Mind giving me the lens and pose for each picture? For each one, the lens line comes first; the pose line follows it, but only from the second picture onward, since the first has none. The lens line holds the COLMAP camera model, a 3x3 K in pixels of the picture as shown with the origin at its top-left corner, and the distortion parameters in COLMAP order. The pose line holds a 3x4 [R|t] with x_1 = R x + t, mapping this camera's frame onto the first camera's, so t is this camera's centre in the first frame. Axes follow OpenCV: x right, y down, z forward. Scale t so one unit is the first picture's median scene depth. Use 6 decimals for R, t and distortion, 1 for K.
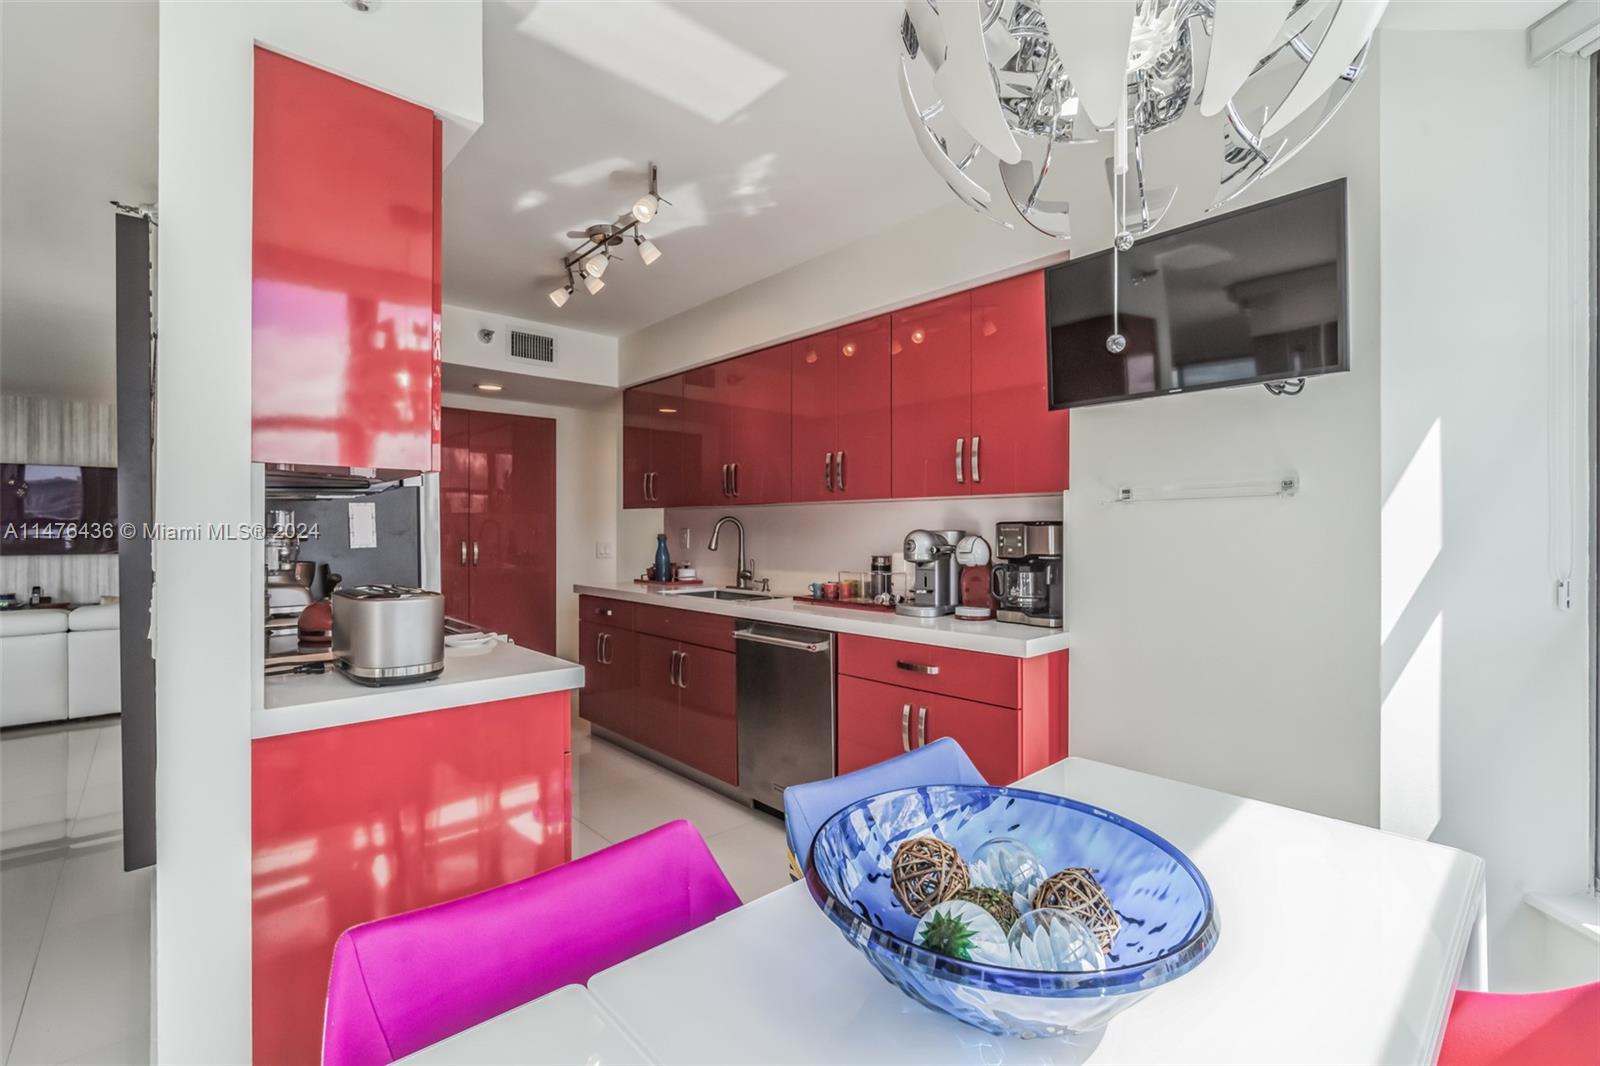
lens RADIAL K [[705.7, 0, 803.7], [0, 705.7, 525.4], [0, 0, 1]] dist [-0.008324, 0.000683]
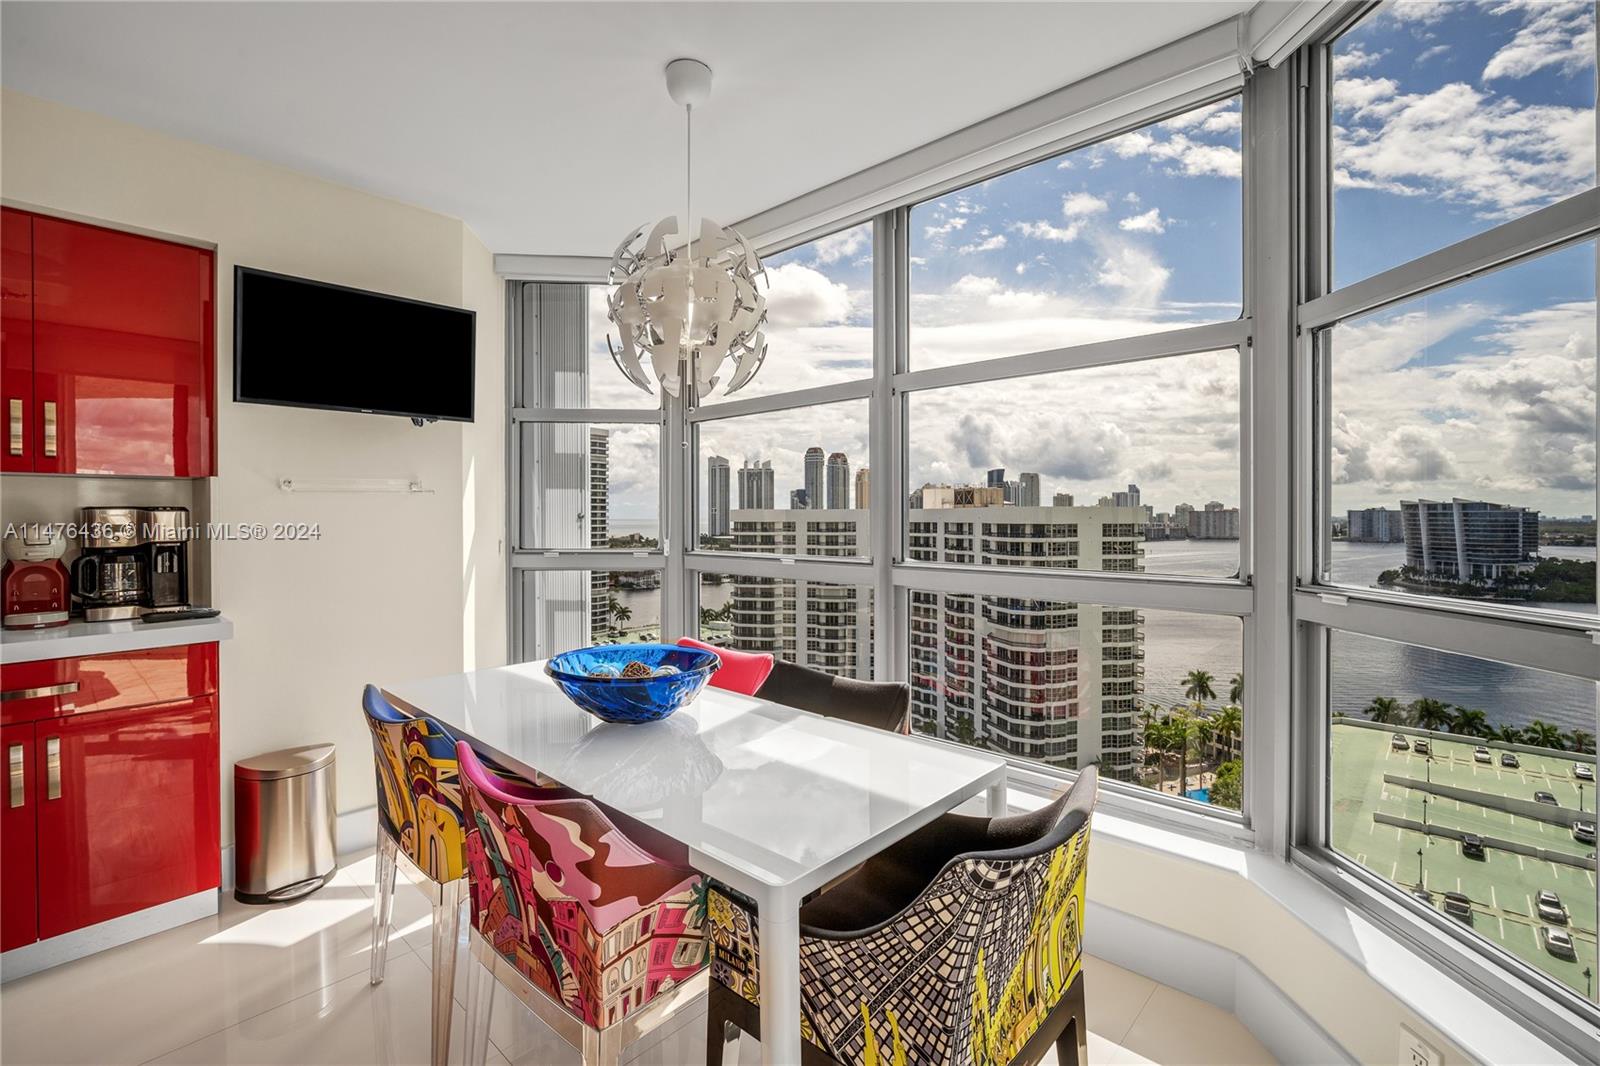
lens RADIAL K [[705.7, 0, 797.3], [0, 705.7, 522.8], [0, 0, 1]] dist [-0.008324, 0.000683]
pose [[-0.091618, -0.012208, 0.995719, -0.683537], [-0.004437, 0.999920, 0.011852, 0.002430], [-0.995784, -0.003332, -0.091665, 0.232227]]
